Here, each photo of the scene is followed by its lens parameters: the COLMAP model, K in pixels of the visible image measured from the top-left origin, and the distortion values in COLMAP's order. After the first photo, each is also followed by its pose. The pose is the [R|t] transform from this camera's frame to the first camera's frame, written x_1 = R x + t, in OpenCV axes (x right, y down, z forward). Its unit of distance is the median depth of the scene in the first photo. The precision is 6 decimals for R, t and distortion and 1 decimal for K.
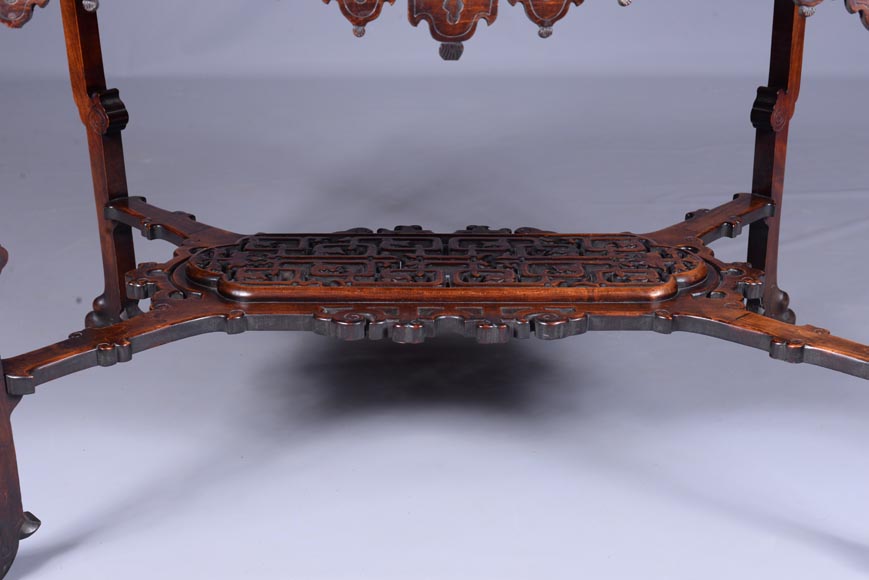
lens RADIAL K [[1394.6, 0, 437.7], [0, 1394.6, 294.5], [0, 0, 1]] dist [-0.146451, 0.000000]
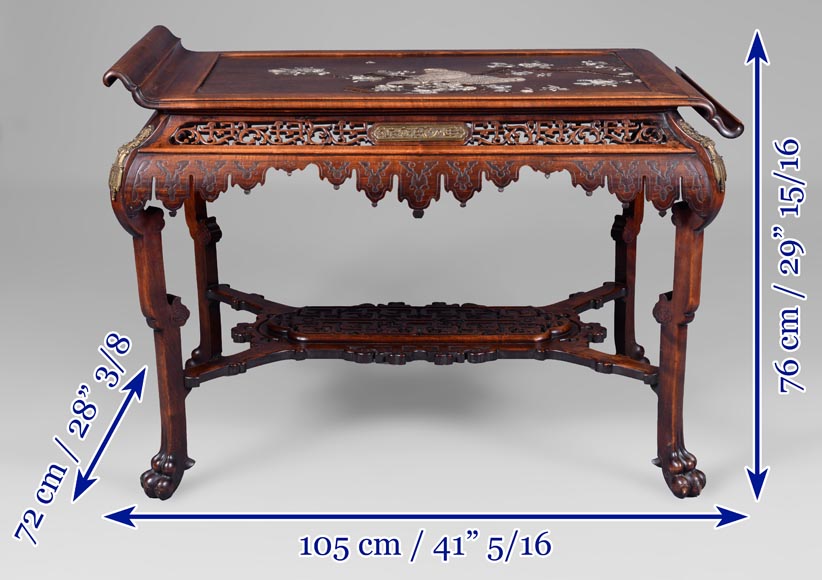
lens RADIAL K [[1632.1, 0, 445.5], [0, 1632.1, 243.2], [0, 0, 1]] dist [0.135546, 0.000000]
pose [[0.999928, -0.000130, 0.012006, 0.015614], [0.001302, 0.995222, -0.097629, 0.080463], [-0.011936, 0.097637, 0.995151, -1.064810]]
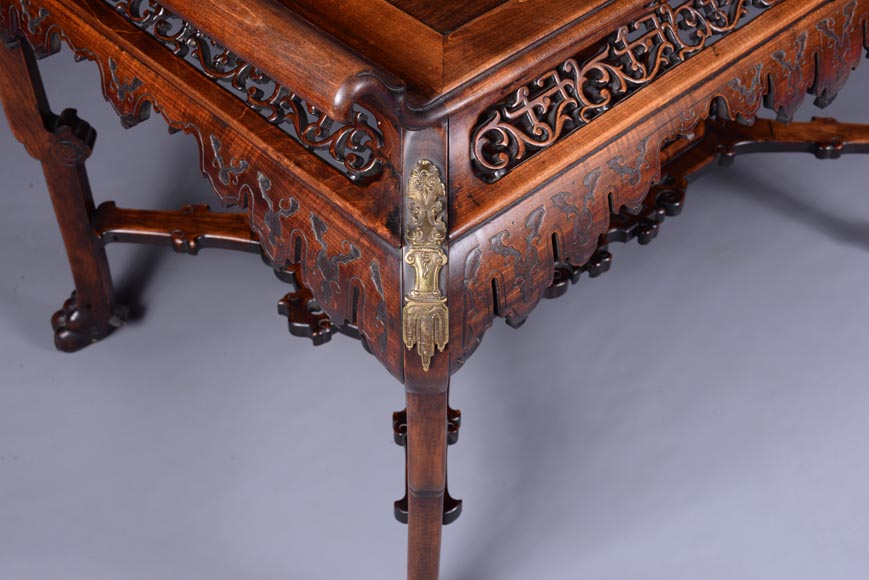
lens RADIAL K [[1303.8, 0, 441.3], [0, 1303.8, 294.7], [0, 0, 1]] dist [-0.117790, 0.000000]
pose [[0.740521, -0.466188, 0.484043, -0.588767], [0.213054, 0.845969, 0.488820, -0.454502], [-0.637368, -0.258854, 0.725781, 0.293462]]
